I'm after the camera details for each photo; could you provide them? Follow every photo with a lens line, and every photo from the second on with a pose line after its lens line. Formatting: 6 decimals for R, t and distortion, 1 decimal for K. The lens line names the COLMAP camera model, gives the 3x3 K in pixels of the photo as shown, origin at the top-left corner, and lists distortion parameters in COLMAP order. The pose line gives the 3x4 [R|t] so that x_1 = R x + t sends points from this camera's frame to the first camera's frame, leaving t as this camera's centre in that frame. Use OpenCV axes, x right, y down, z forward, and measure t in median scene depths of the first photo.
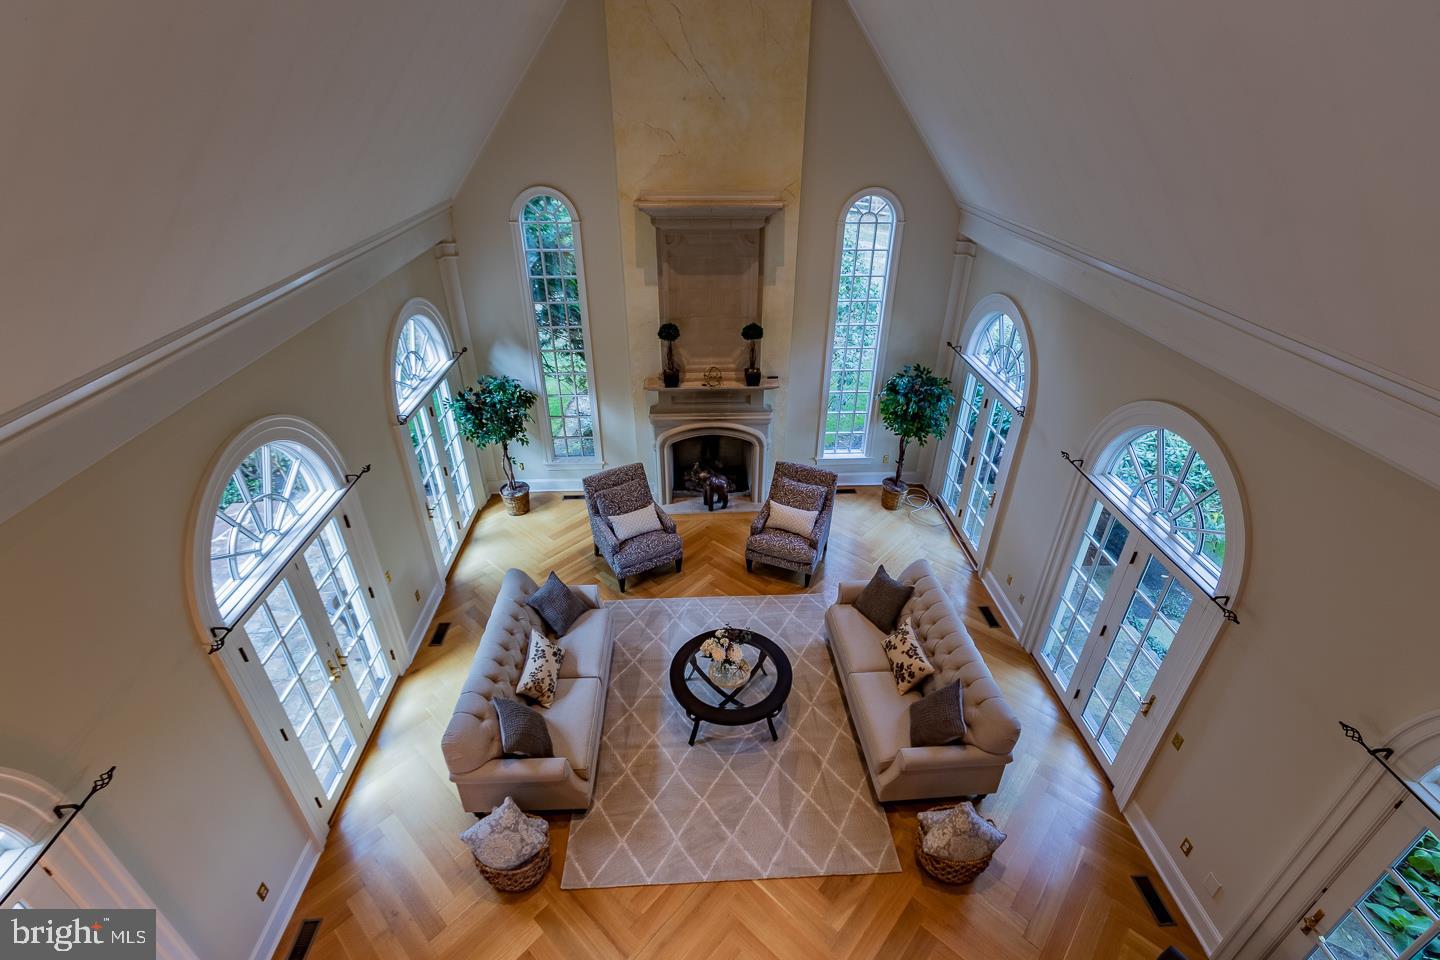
lens RADIAL K [[658.6, 0, 729.9], [0, 658.6, 481.4], [0, 0, 1]] dist [0.009346, 0.000249]
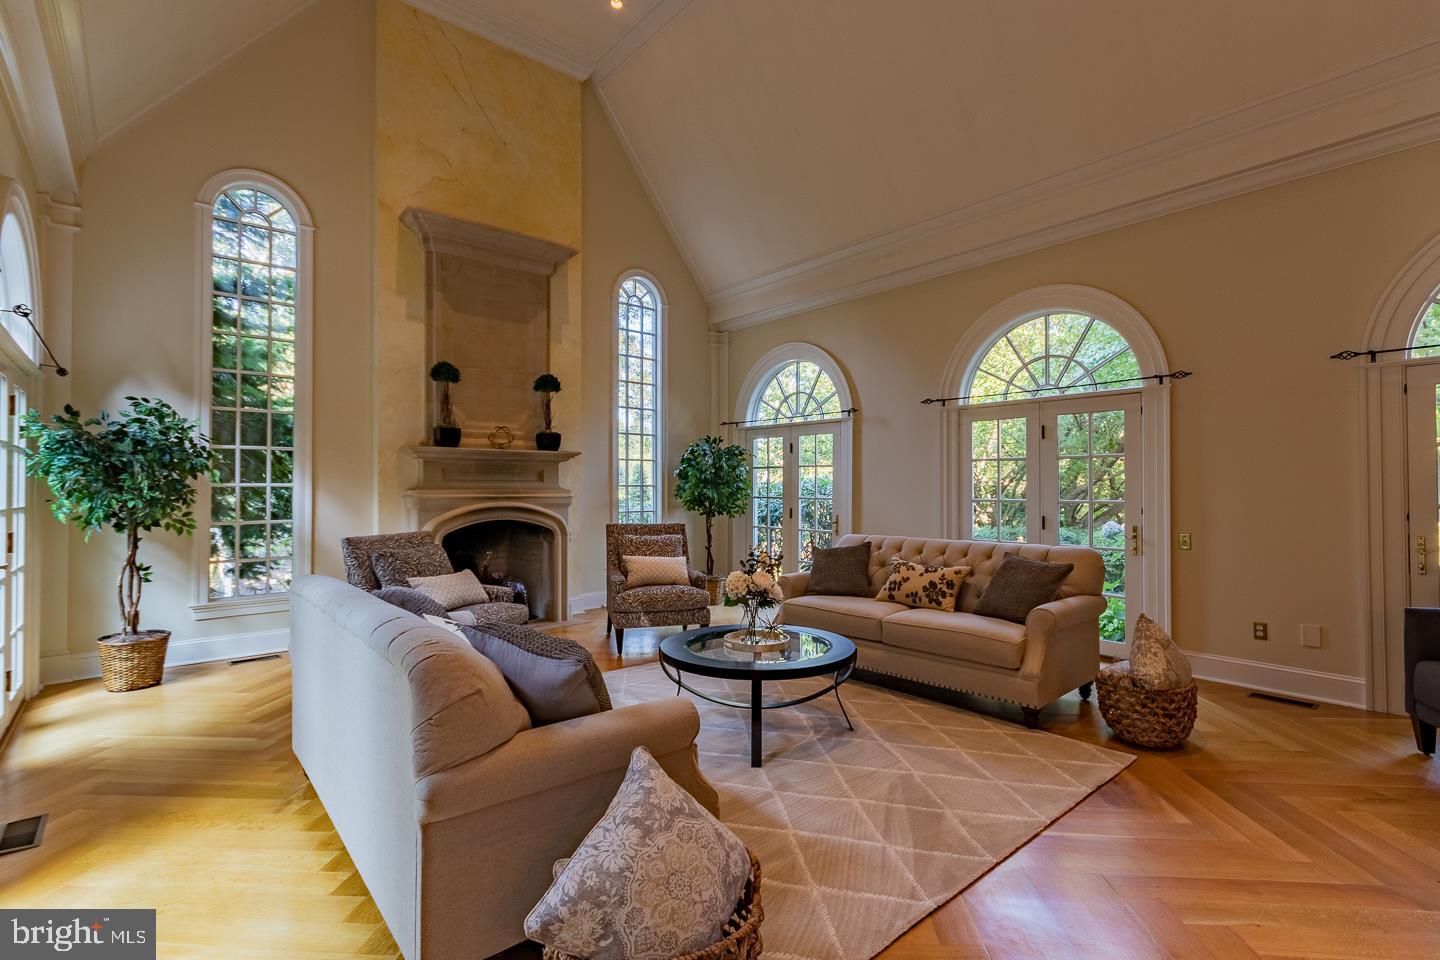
lens RADIAL K [[665.7, 0, 726.2], [0, 665.7, 479.9], [0, 0, 1]] dist [0.011524, 0.000311]
pose [[0.793130, -0.008306, 0.608995, -0.324726], [0.322755, 0.853694, -0.408700, 0.319158], [-0.516501, 0.520709, 0.679771, 0.388884]]
